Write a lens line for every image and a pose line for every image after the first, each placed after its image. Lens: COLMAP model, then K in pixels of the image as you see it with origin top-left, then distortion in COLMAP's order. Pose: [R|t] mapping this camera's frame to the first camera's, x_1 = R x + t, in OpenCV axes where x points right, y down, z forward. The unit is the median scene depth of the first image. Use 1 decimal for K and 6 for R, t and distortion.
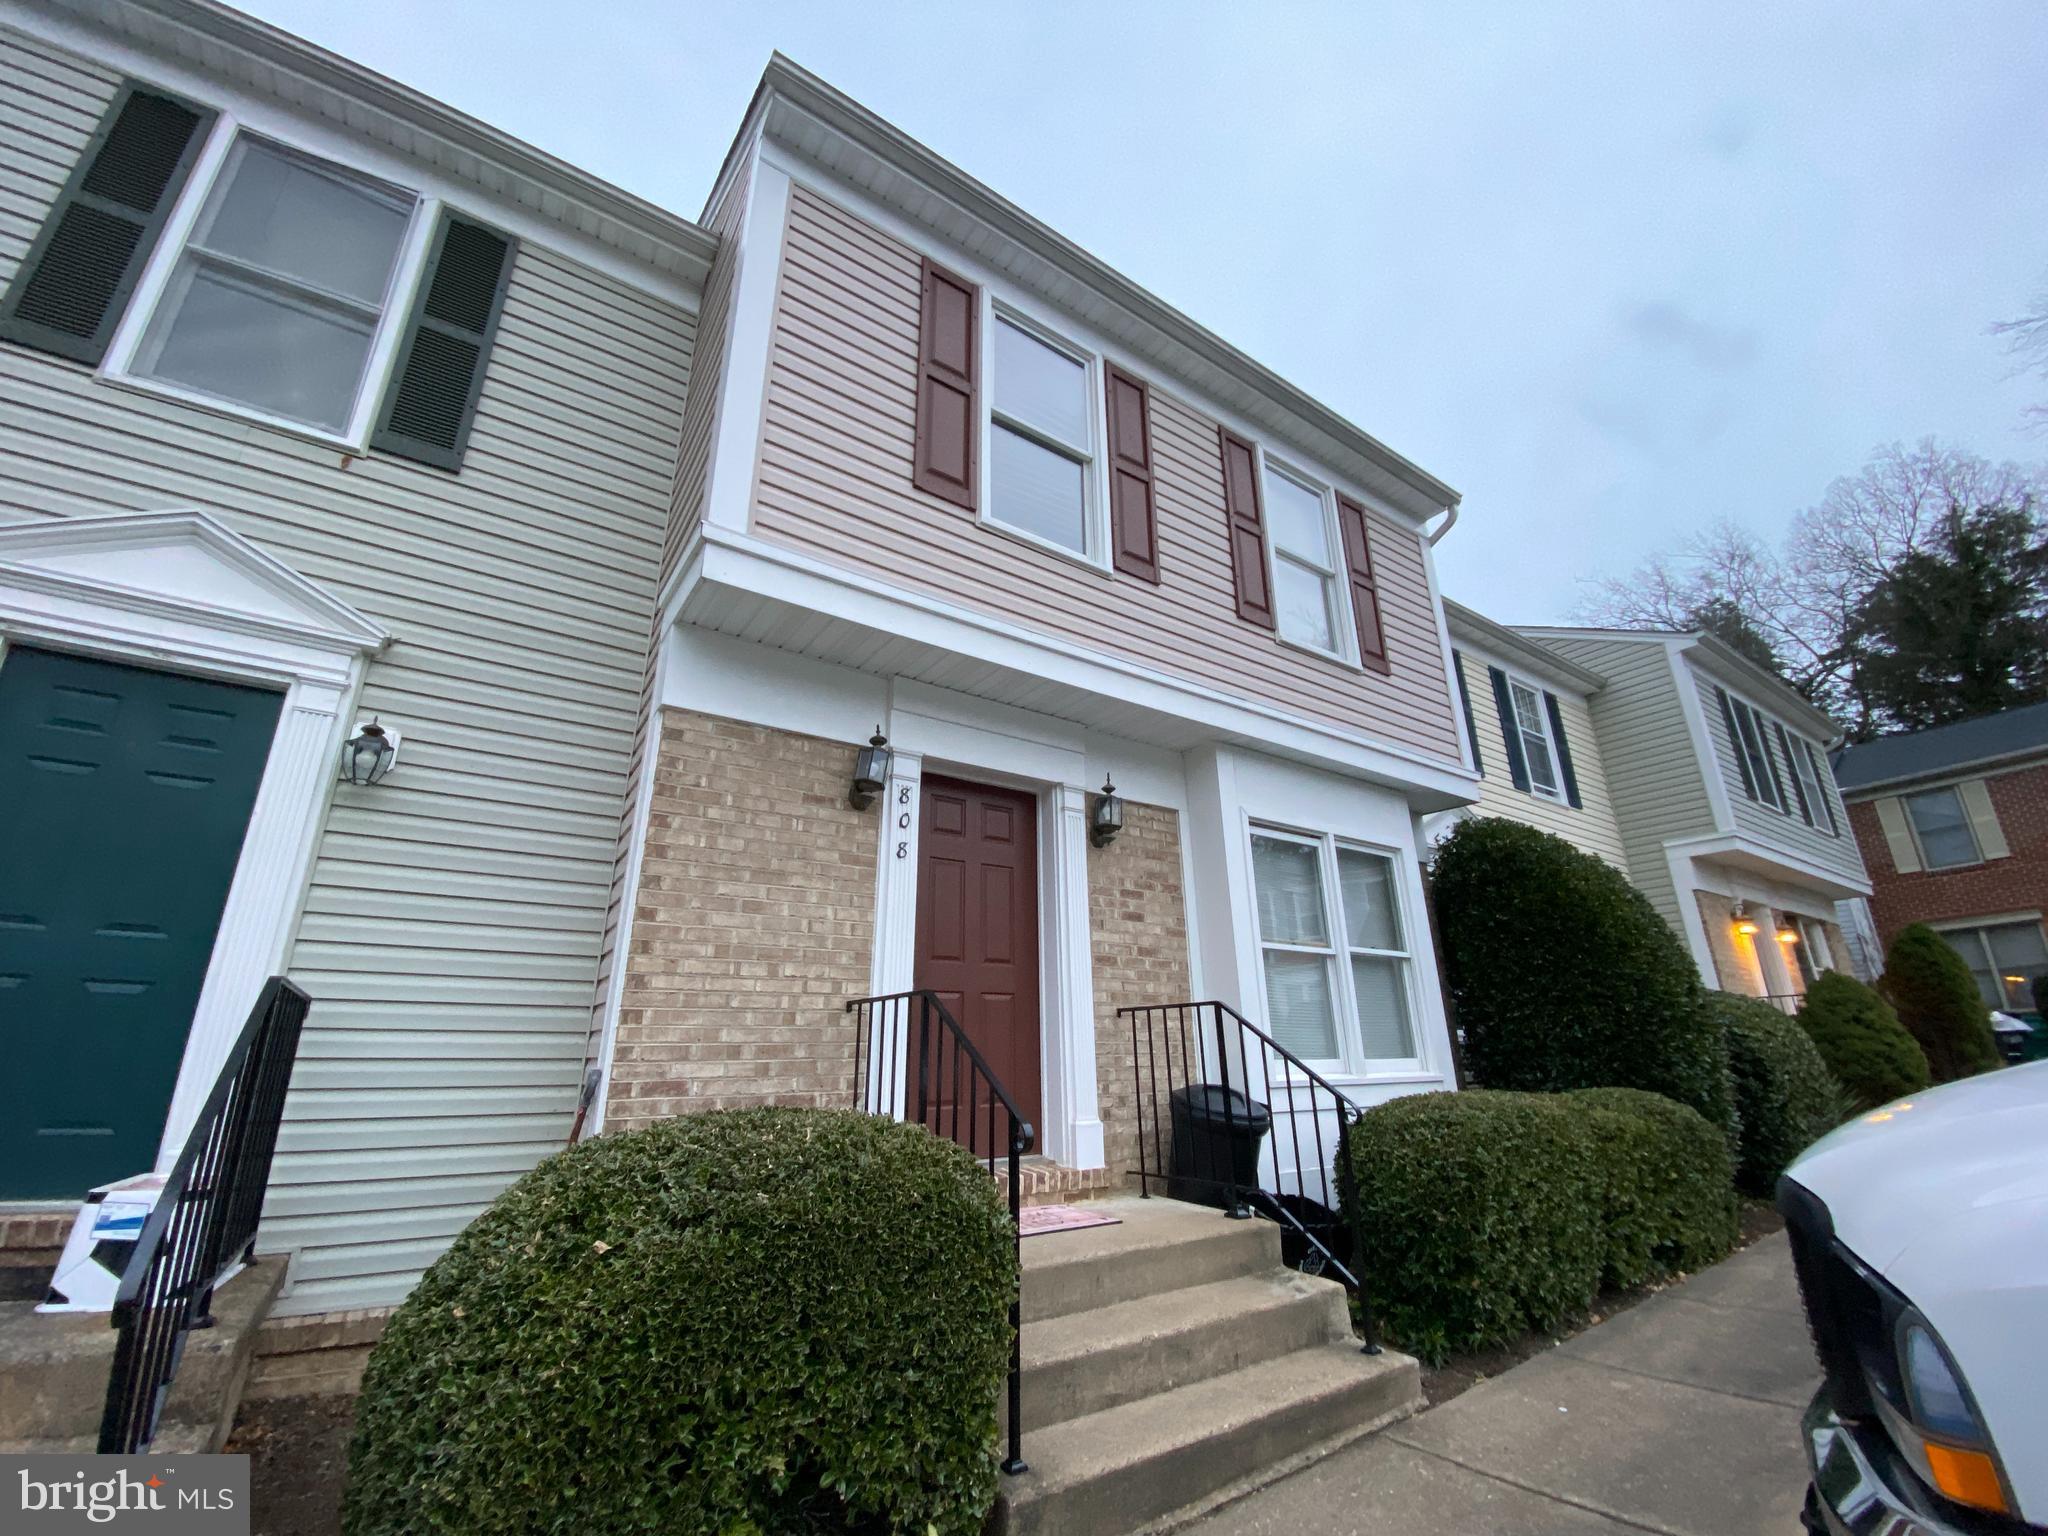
lens RADIAL K [[837.6, 0, 1024.0], [0, 837.6, 768.0], [0, 0, 1]] dist [0.005425, -0.014110]
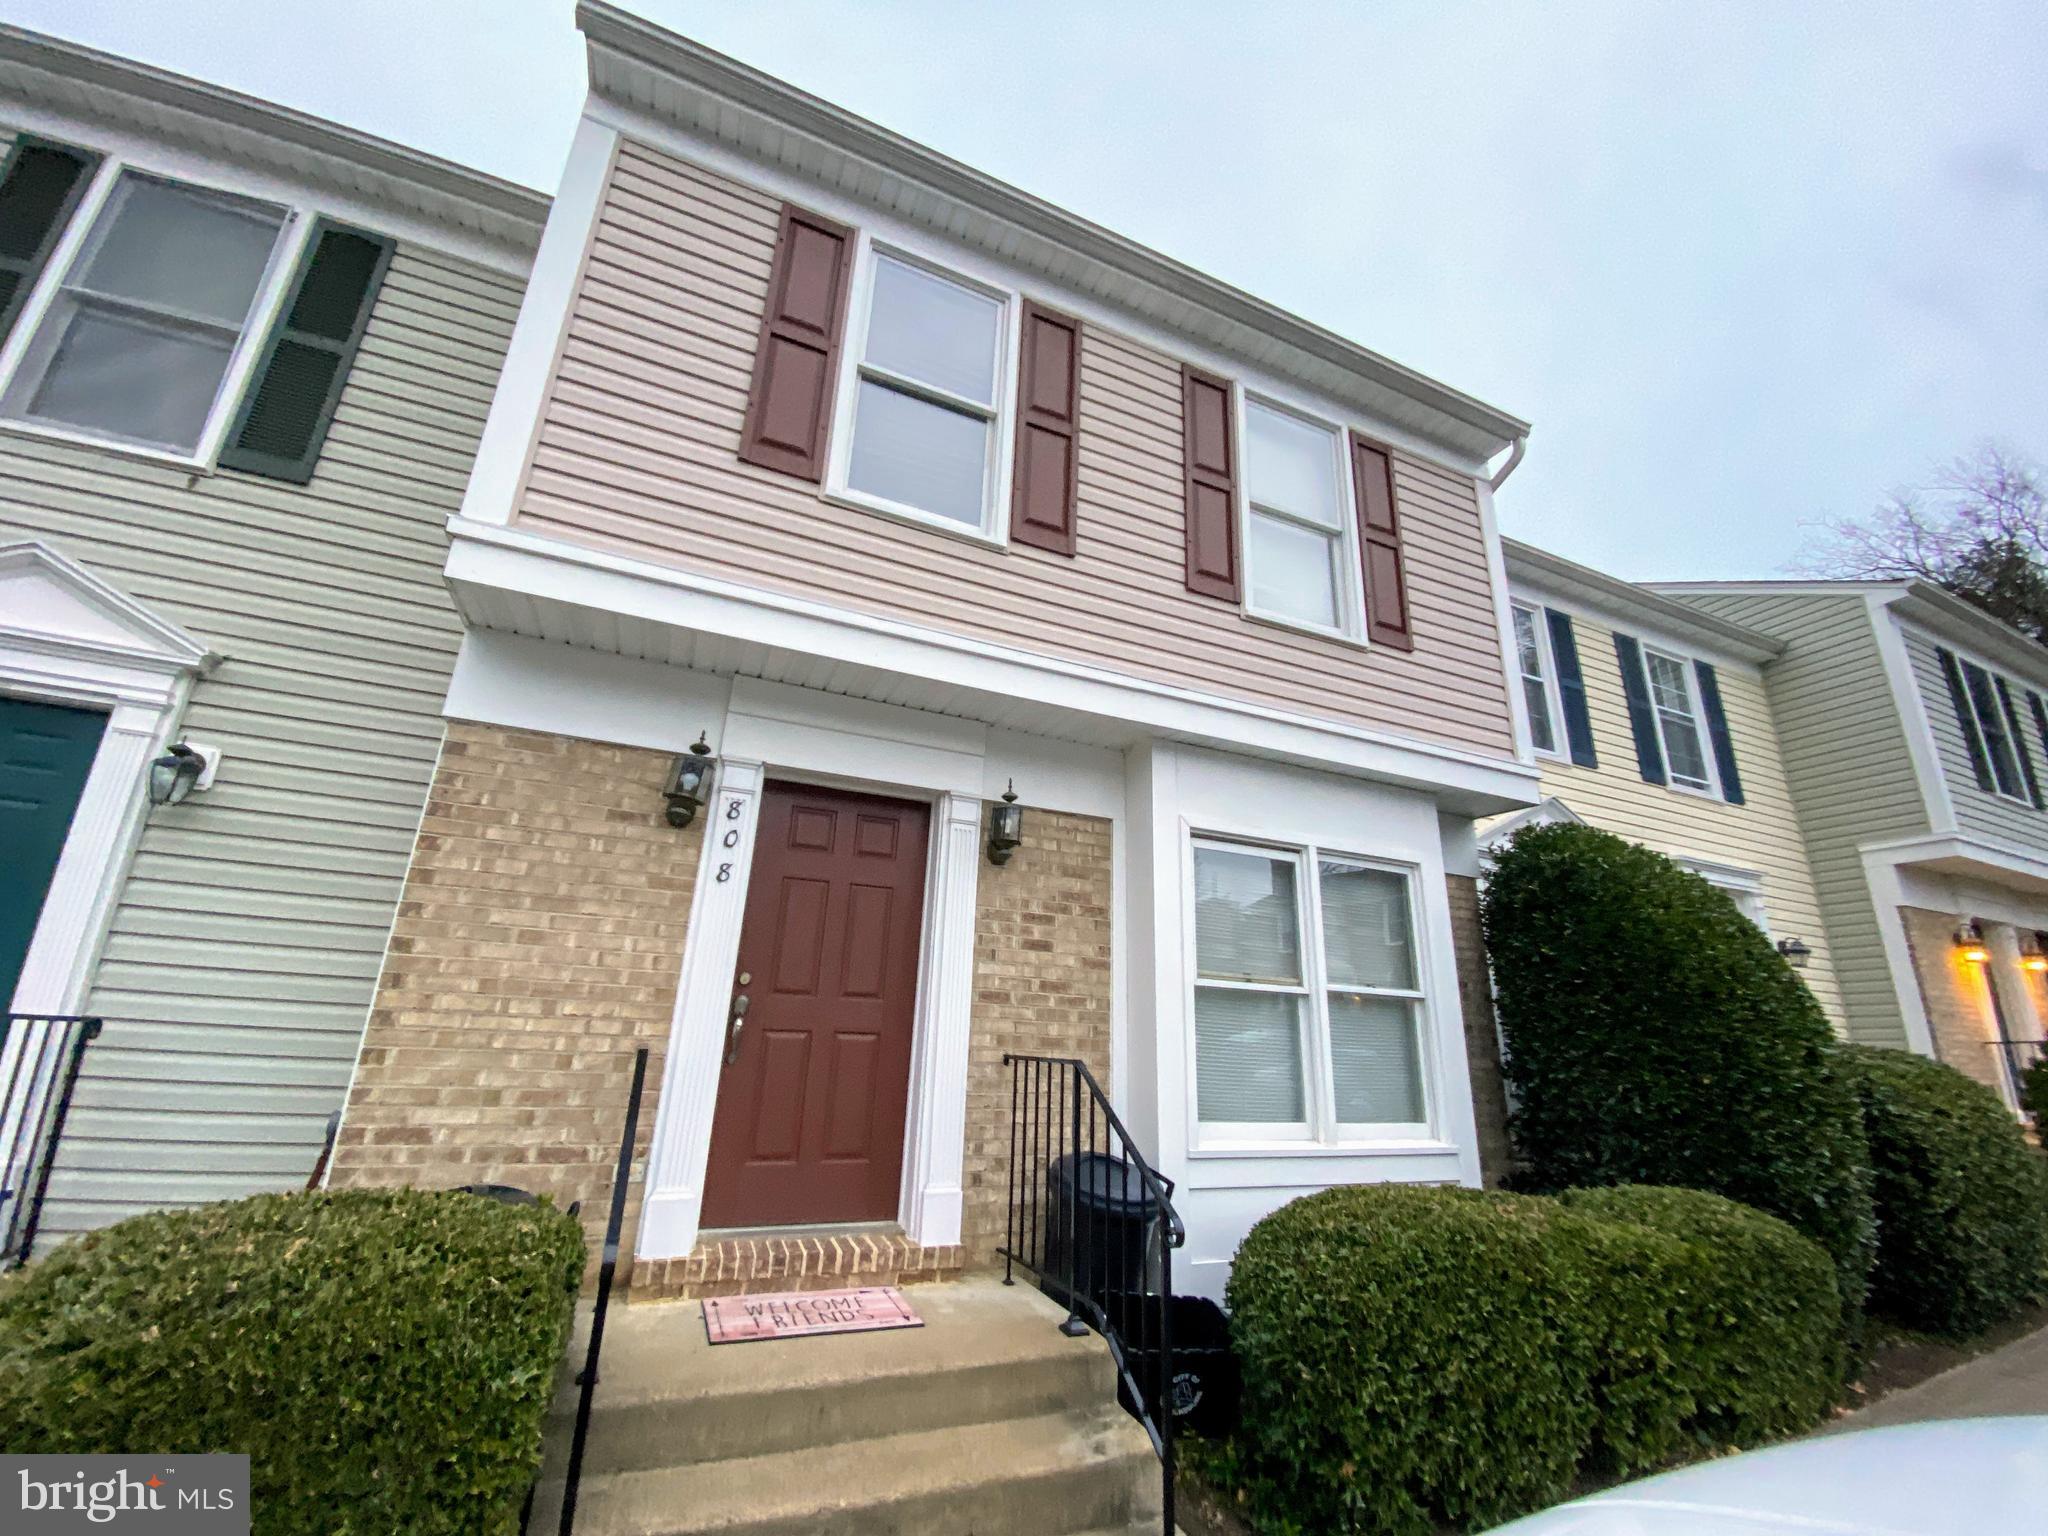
lens RADIAL K [[837.6, 0, 1024.0], [0, 837.6, 768.0], [0, 0, 1]] dist [0.005425, -0.014110]
pose [[0.982070, -0.009971, -0.188254, 0.309837], [0.013366, 0.999770, 0.016772, -0.021300], [0.188043, -0.018987, 0.981977, 0.173104]]
